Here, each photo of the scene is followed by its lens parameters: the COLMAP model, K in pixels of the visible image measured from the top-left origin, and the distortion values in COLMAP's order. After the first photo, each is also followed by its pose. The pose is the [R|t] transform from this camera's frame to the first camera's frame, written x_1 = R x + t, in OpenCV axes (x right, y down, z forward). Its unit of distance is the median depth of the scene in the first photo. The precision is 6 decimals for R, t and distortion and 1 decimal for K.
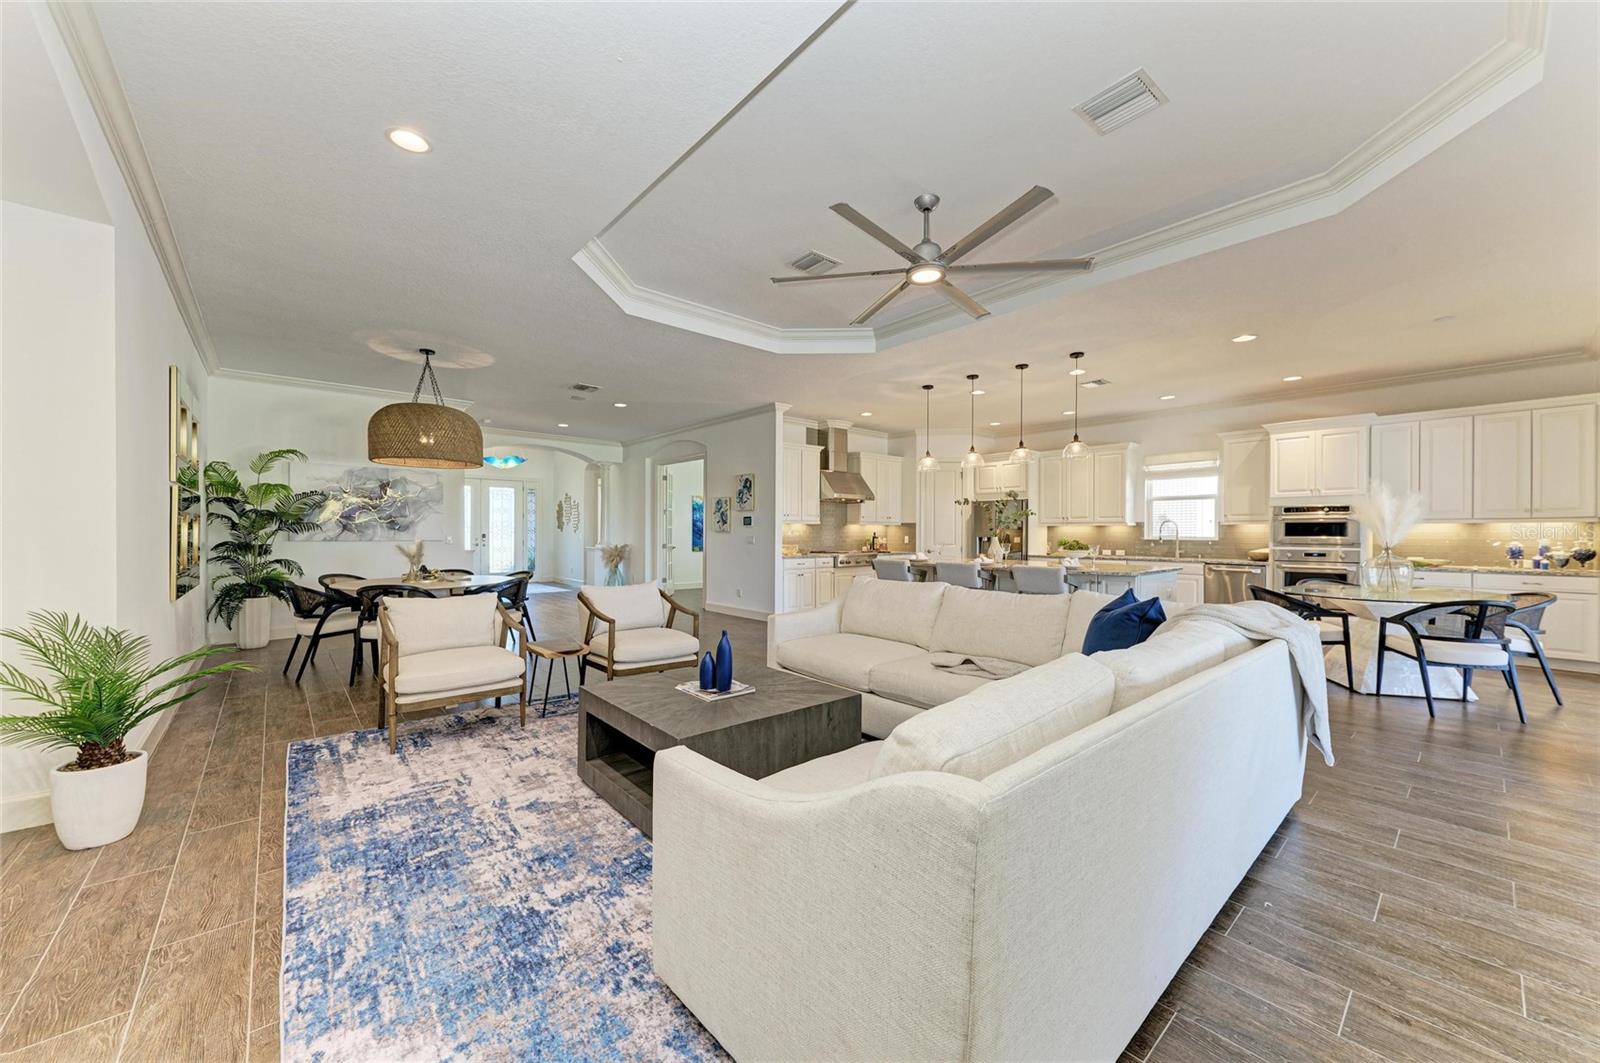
lens RADIAL K [[594.3, 0, 800.0], [0, 594.3, 531.5], [0, 0, 1]] dist [0.015108, -0.000431]
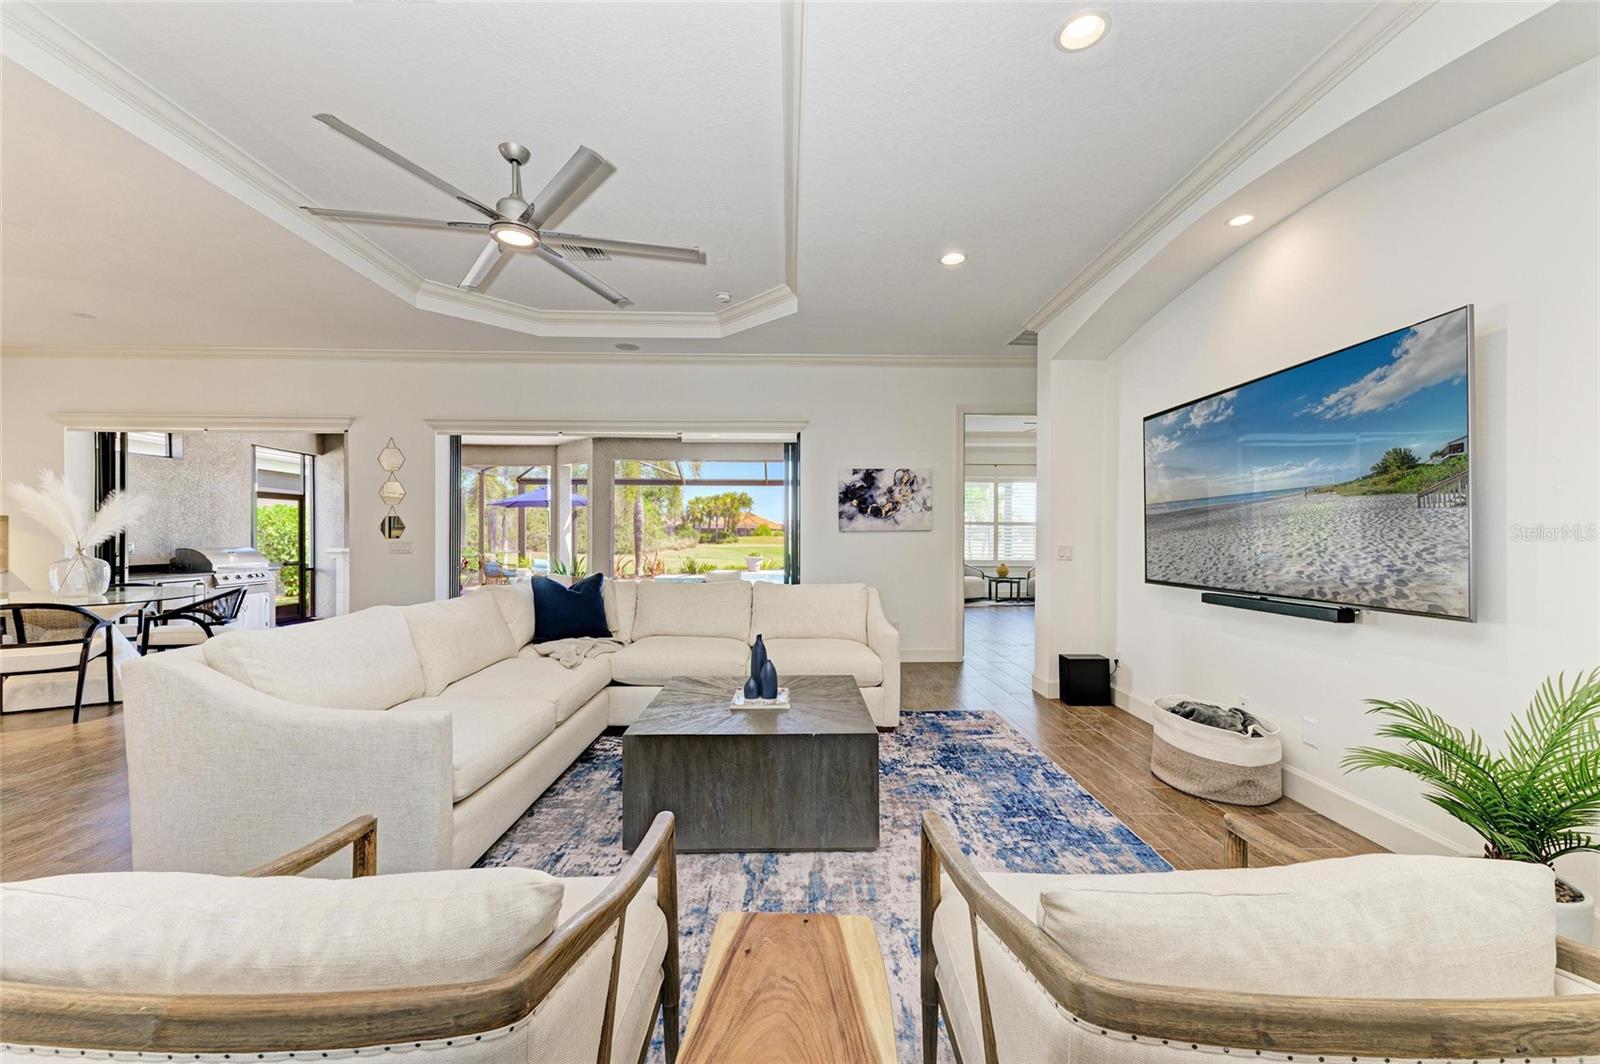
lens RADIAL K [[610.7, 0, 802.2], [0, 610.7, 534.3], [0, 0, 1]] dist [0.018213, -0.006003]
pose [[-0.767180, -0.004285, 0.641418, -0.877578], [-0.005118, 0.999987, 0.000559, -0.000637], [-0.641412, -0.002854, -0.767191, 1.824520]]
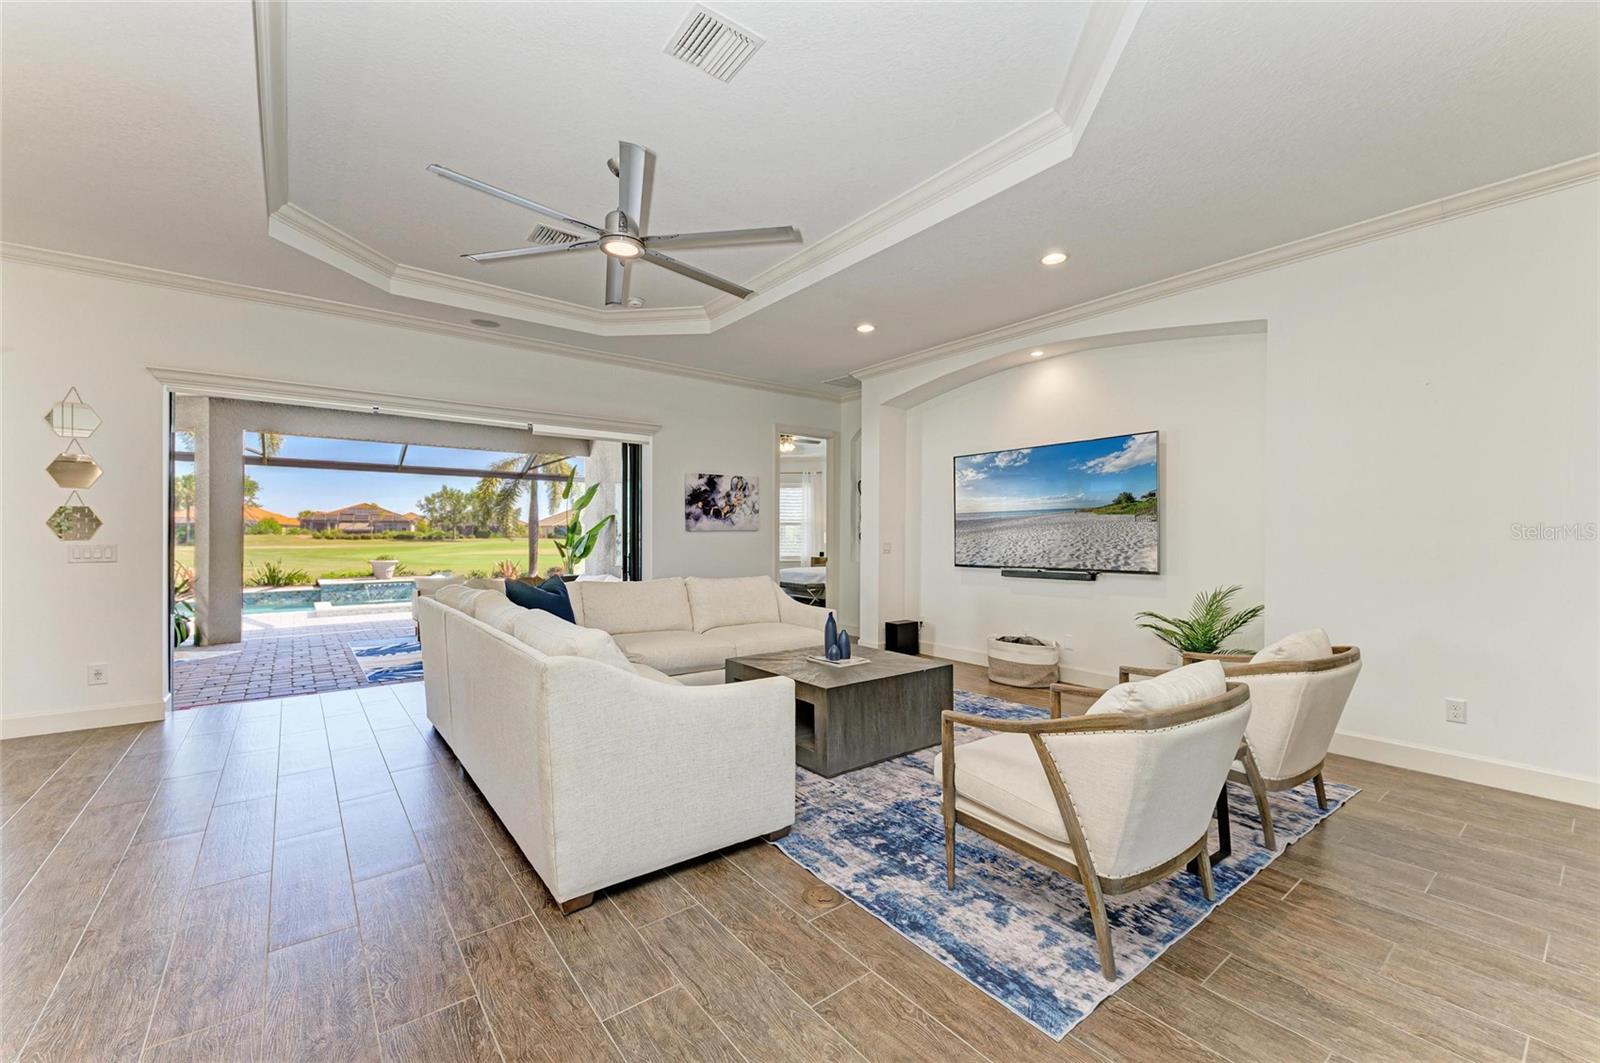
lens RADIAL K [[647.6, 0, 800.0], [0, 647.6, 531.5], [0, 0, 1]] dist [0.013026, -0.000388]
pose [[-0.998557, -0.005186, 0.053459, -0.140019], [-0.005457, 0.999973, -0.004921, 0.001020], [-0.053432, -0.005206, -0.998558, 2.524807]]
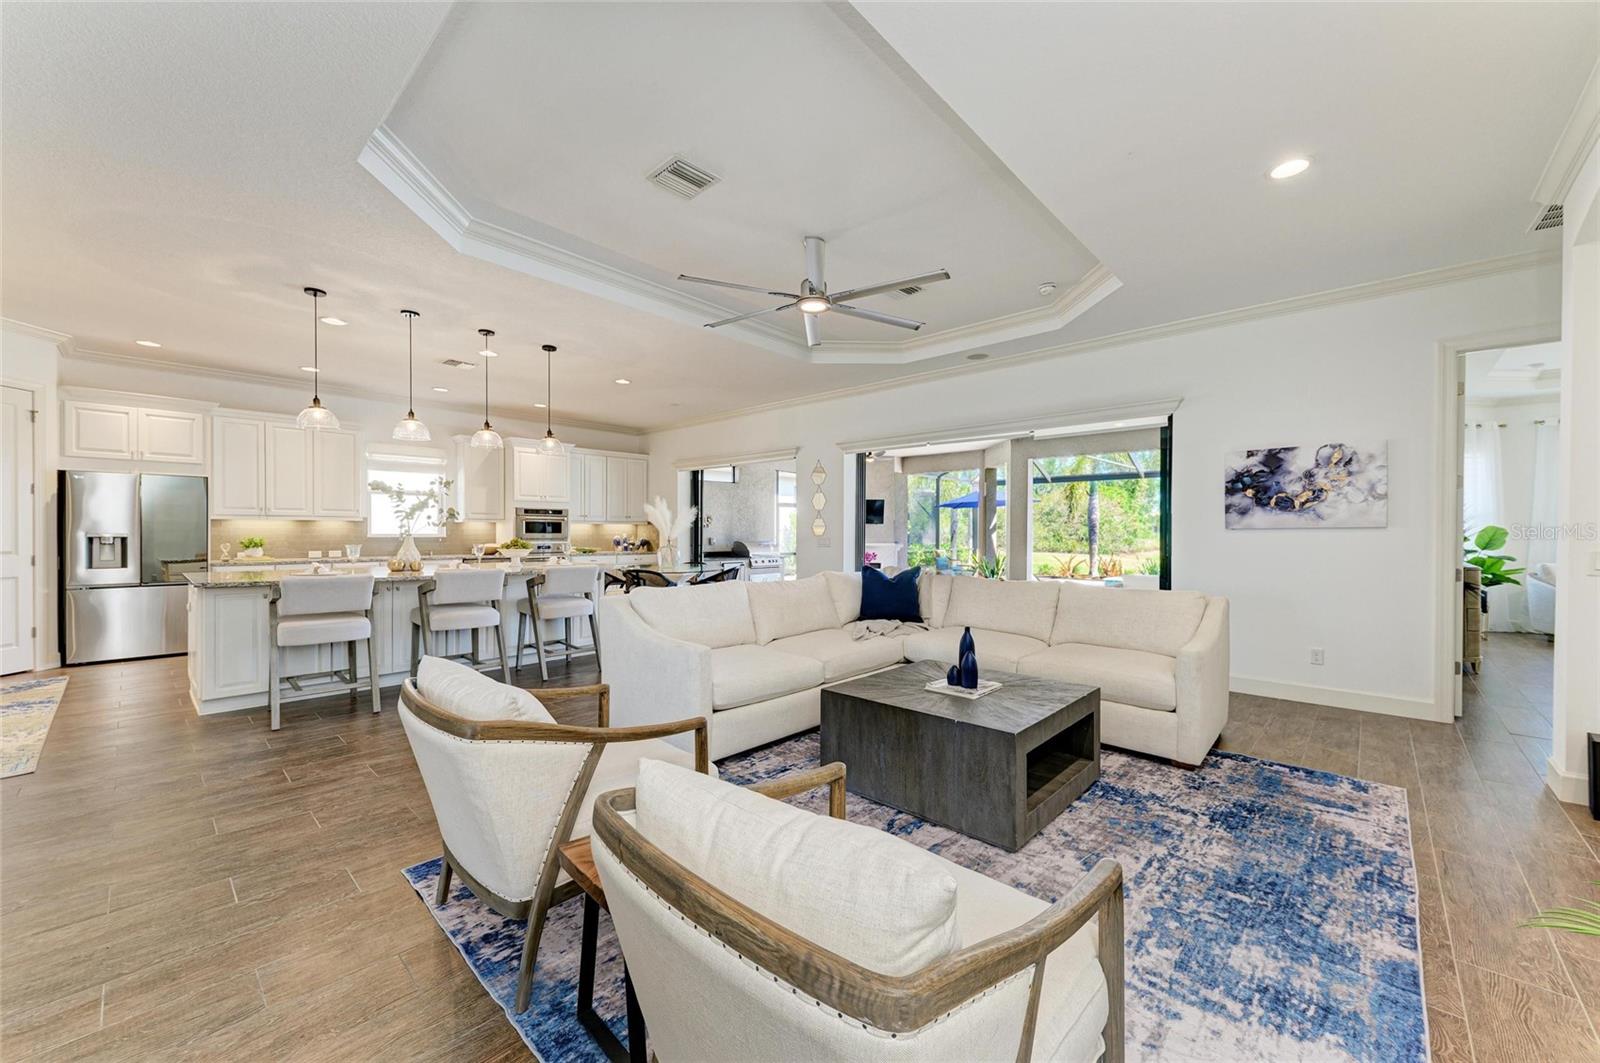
lens RADIAL K [[610.7, 0, 802.2], [0, 610.7, 533.8], [0, 0, 1]] dist [0.018213, -0.006003]
pose [[-0.107661, -0.006174, 0.994168, -1.220845], [-0.005159, 0.999971, 0.005652, -0.000865], [-0.994174, -0.004521, -0.107690, 1.475723]]
